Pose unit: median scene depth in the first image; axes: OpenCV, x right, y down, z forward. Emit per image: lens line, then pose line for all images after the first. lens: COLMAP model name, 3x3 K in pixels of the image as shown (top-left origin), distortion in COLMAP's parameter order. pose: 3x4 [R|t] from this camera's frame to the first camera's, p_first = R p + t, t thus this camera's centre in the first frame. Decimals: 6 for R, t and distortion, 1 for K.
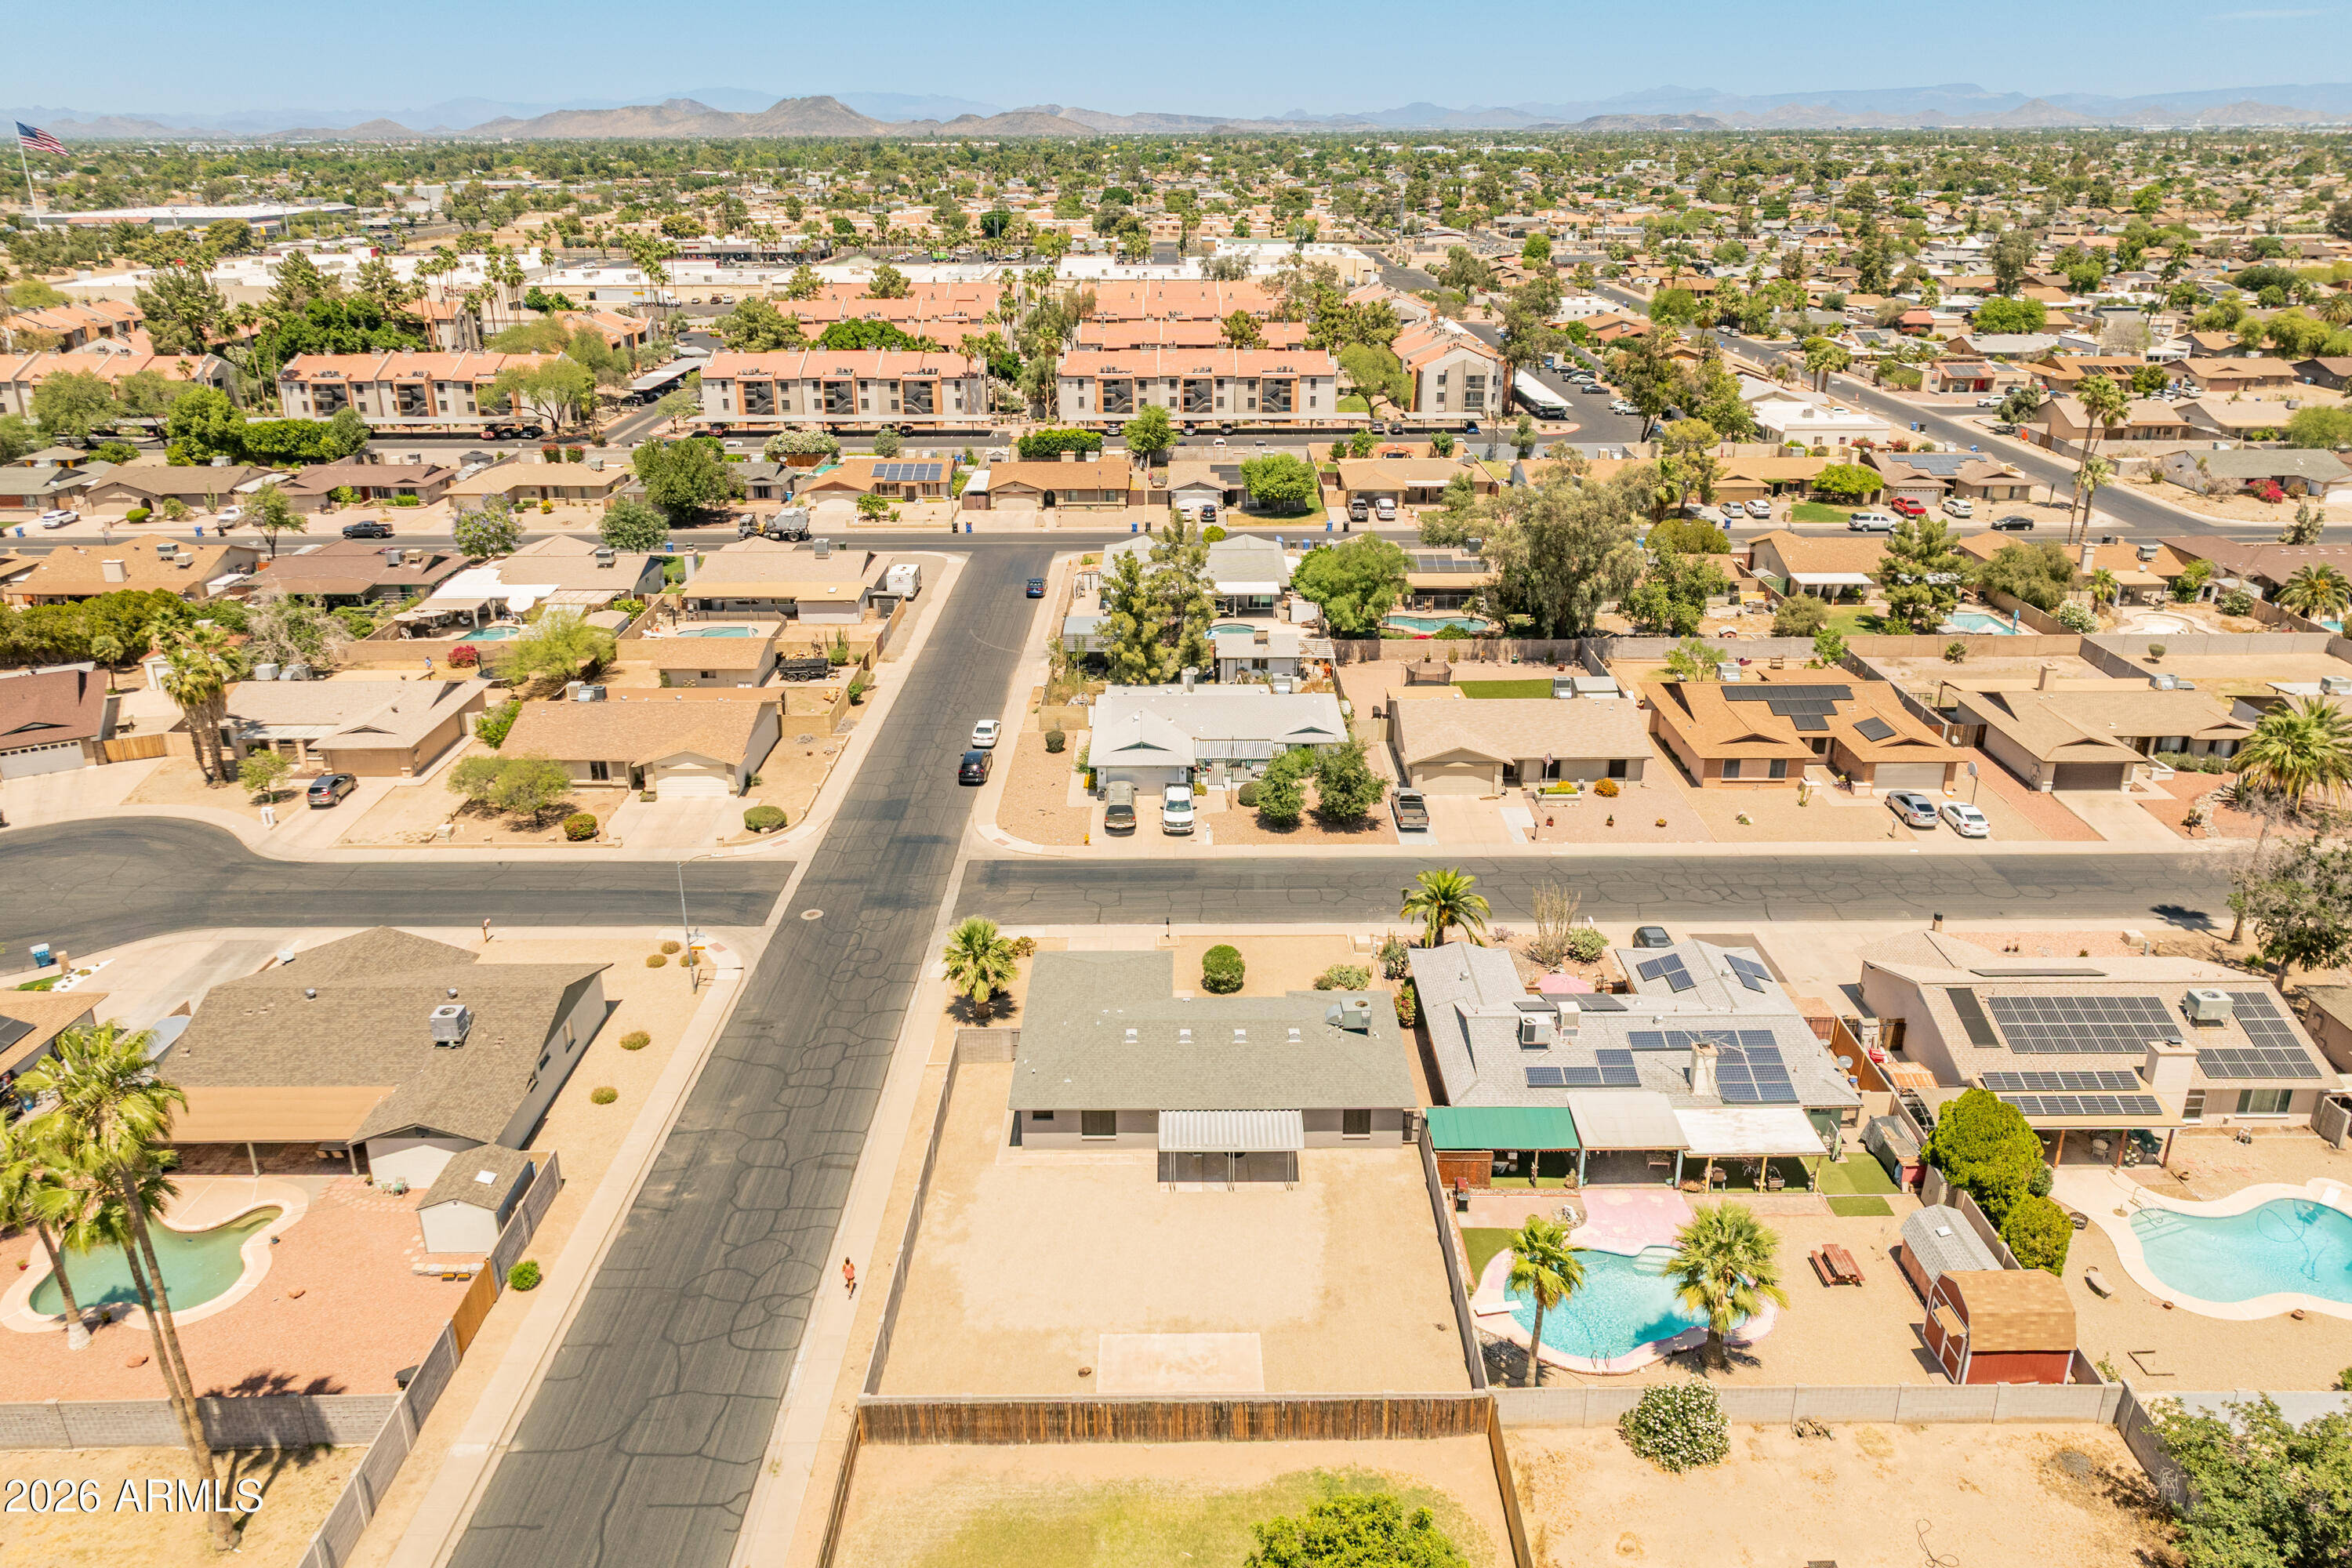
lens RADIAL K [[1635.9, 0, 1179.8], [0, 1635.9, 711.4], [0, 0, 1]] dist [0.018179, -0.048007]
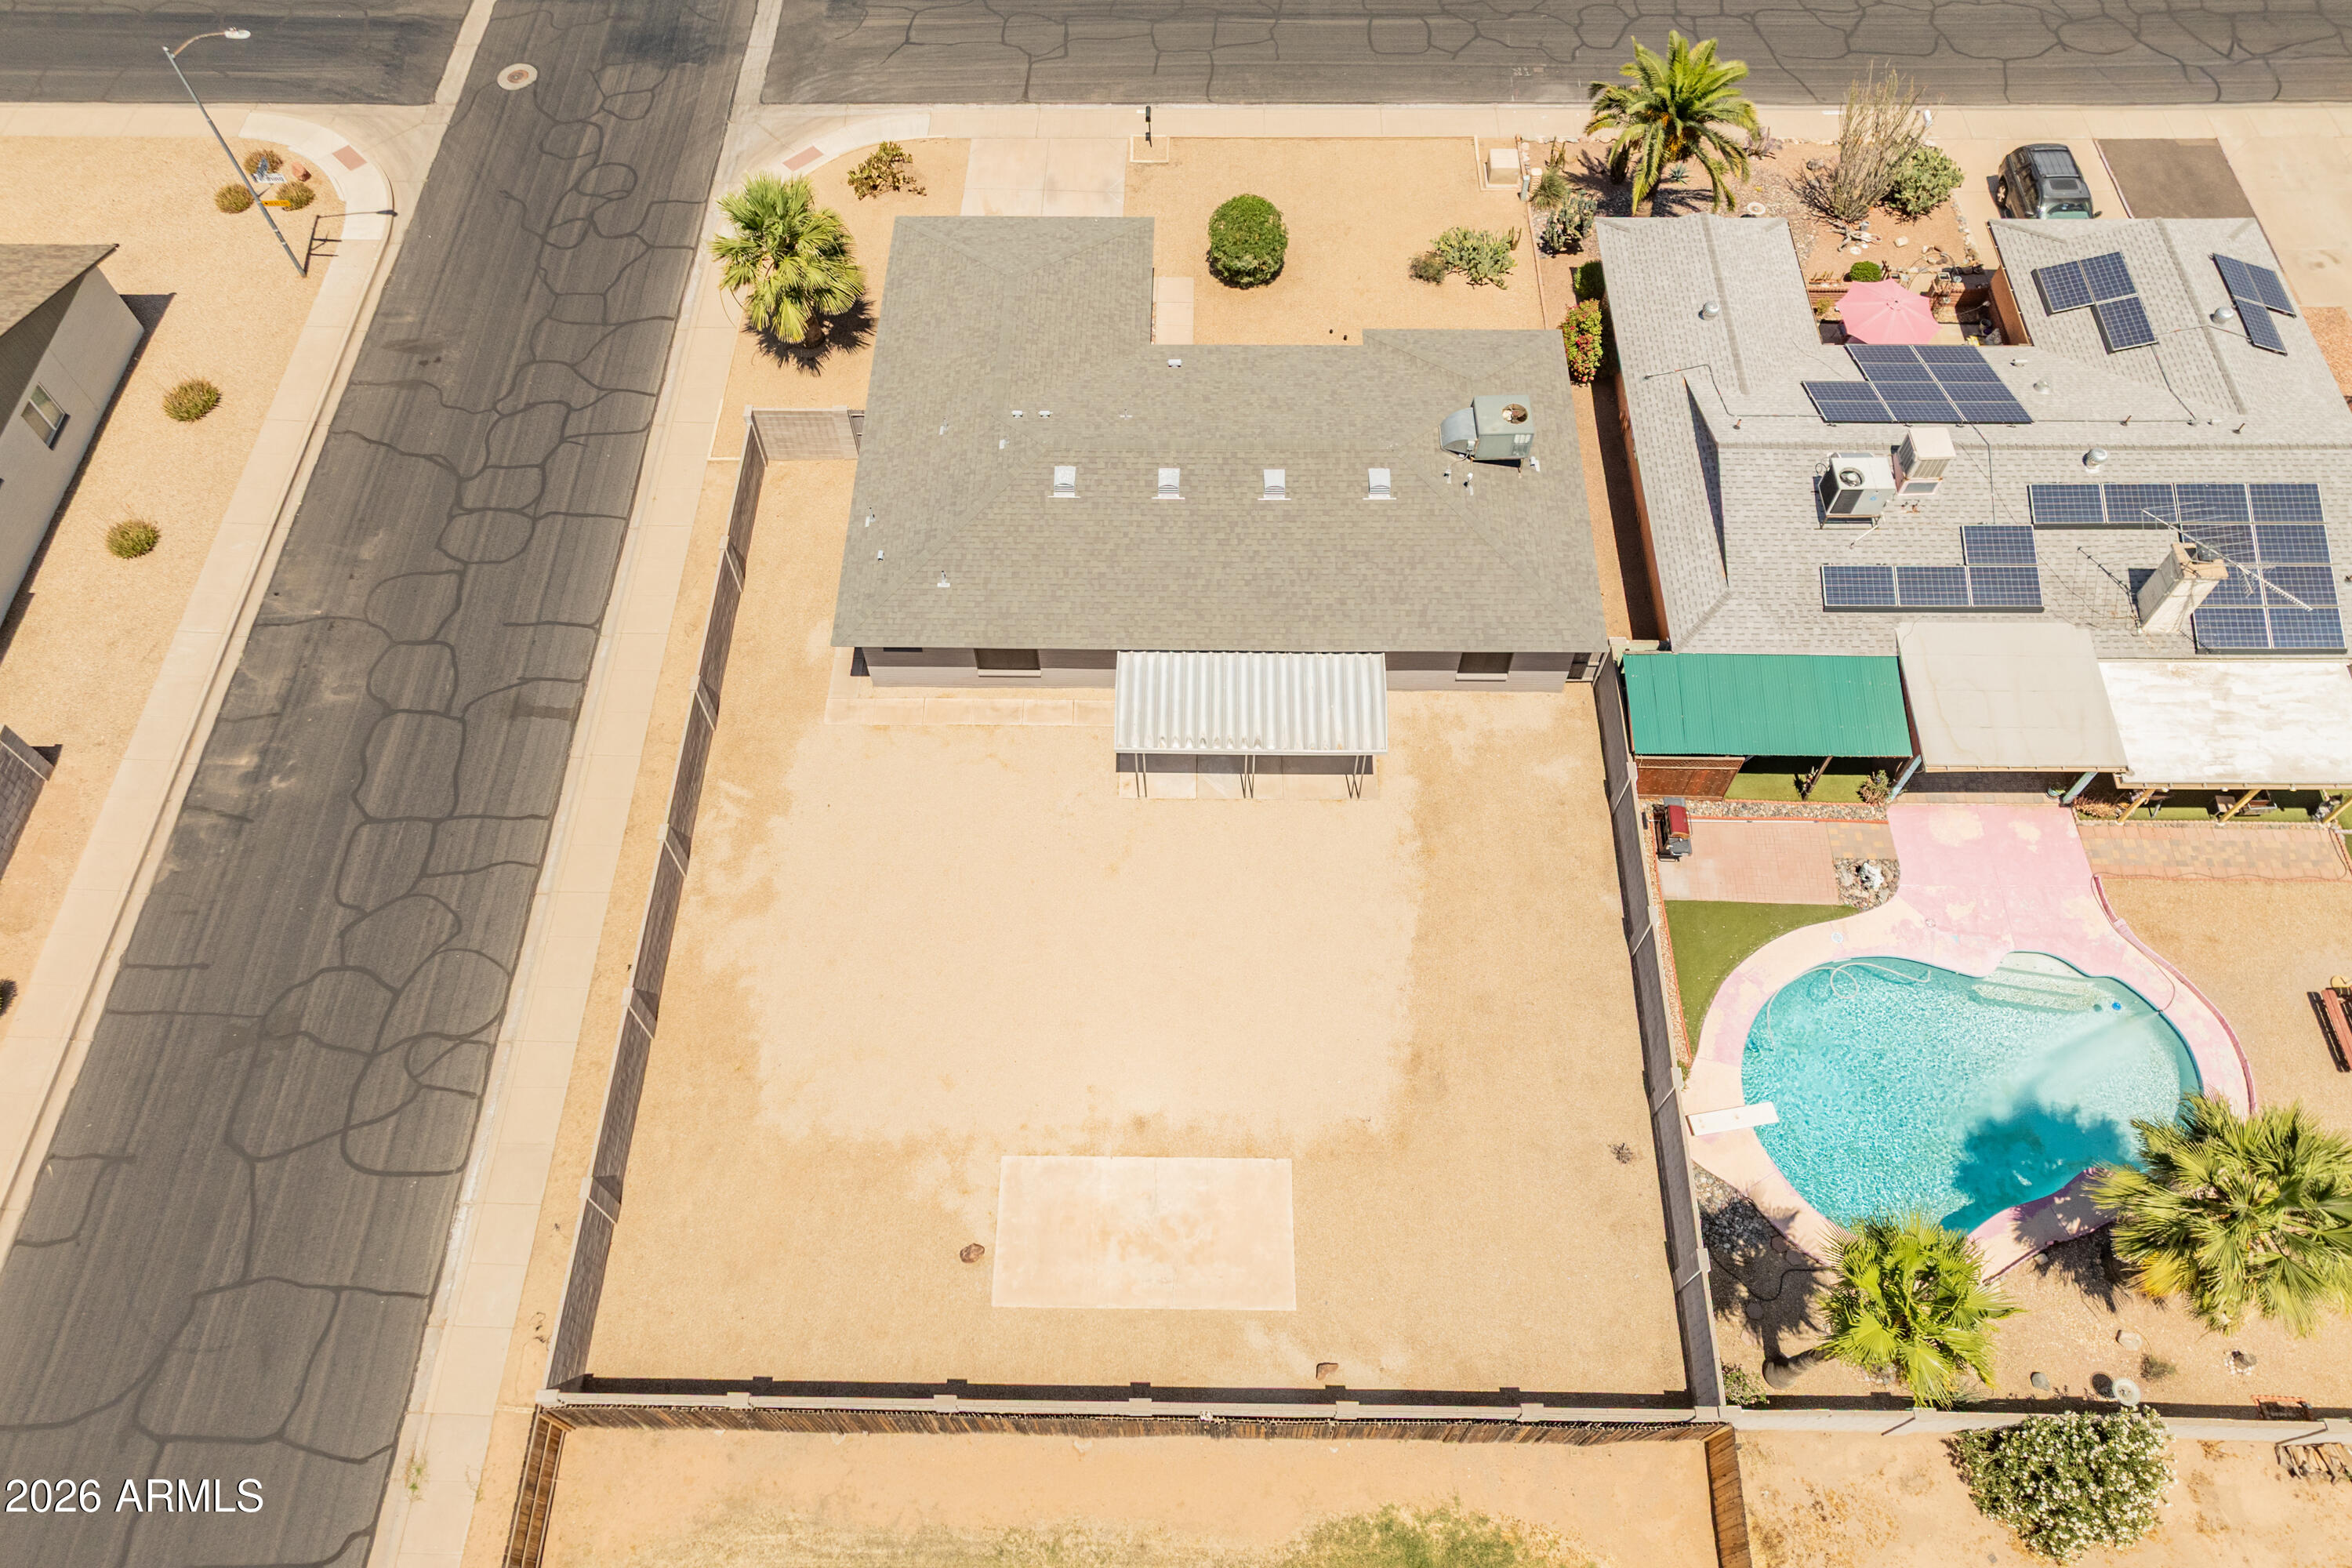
lens RADIAL K [[1654.6, 0, 1164.6], [0, 1654.6, 730.8], [0, 0, 1]] dist [-0.016697, 0.021079]
pose [[0.999805, 0.010600, -0.016677, 0.009816], [0.002038, 0.784136, 0.620585, -0.055144], [0.019656, -0.620498, 0.783962, 0.461821]]
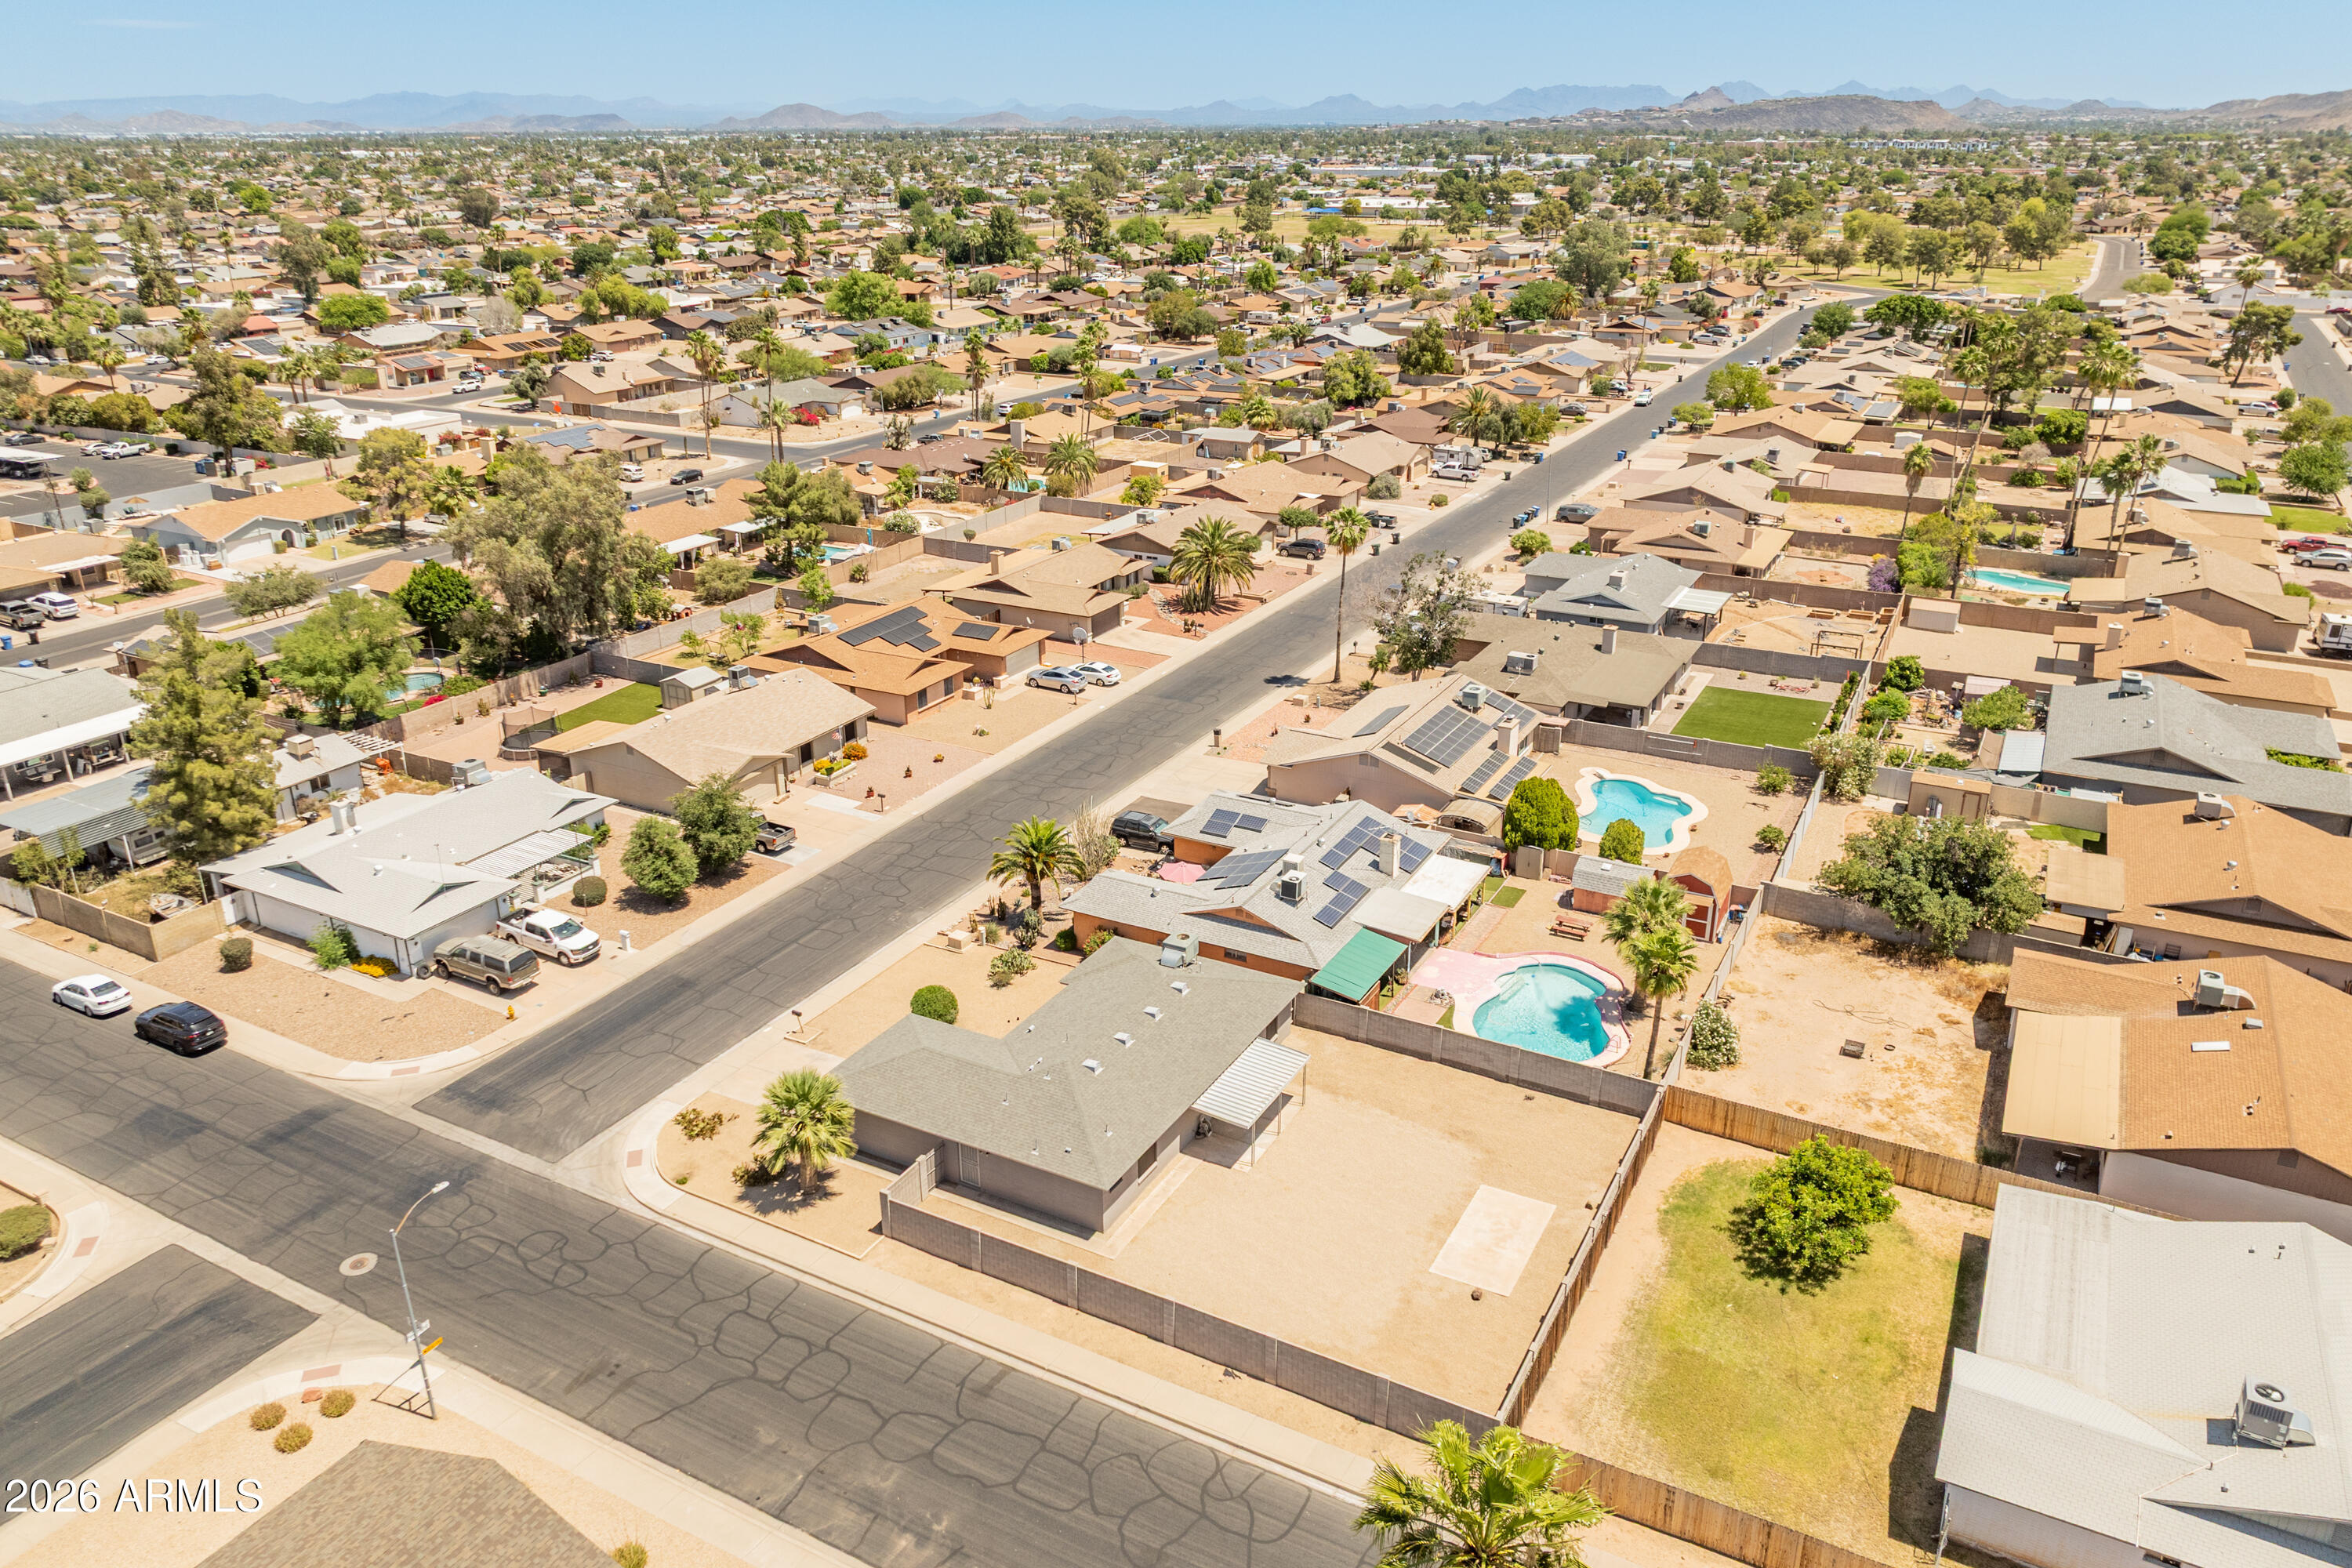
lens RADIAL K [[1651.8, 0, 1169.2], [0, 1651.8, 739.6], [0, 0, 1]] dist [0.002152, -0.003713]
pose [[0.482231, -0.303769, 0.821692, -0.594439], [0.297941, 0.938915, 0.172250, -0.095963], [-0.823823, 0.161751, 0.543279, 0.380571]]
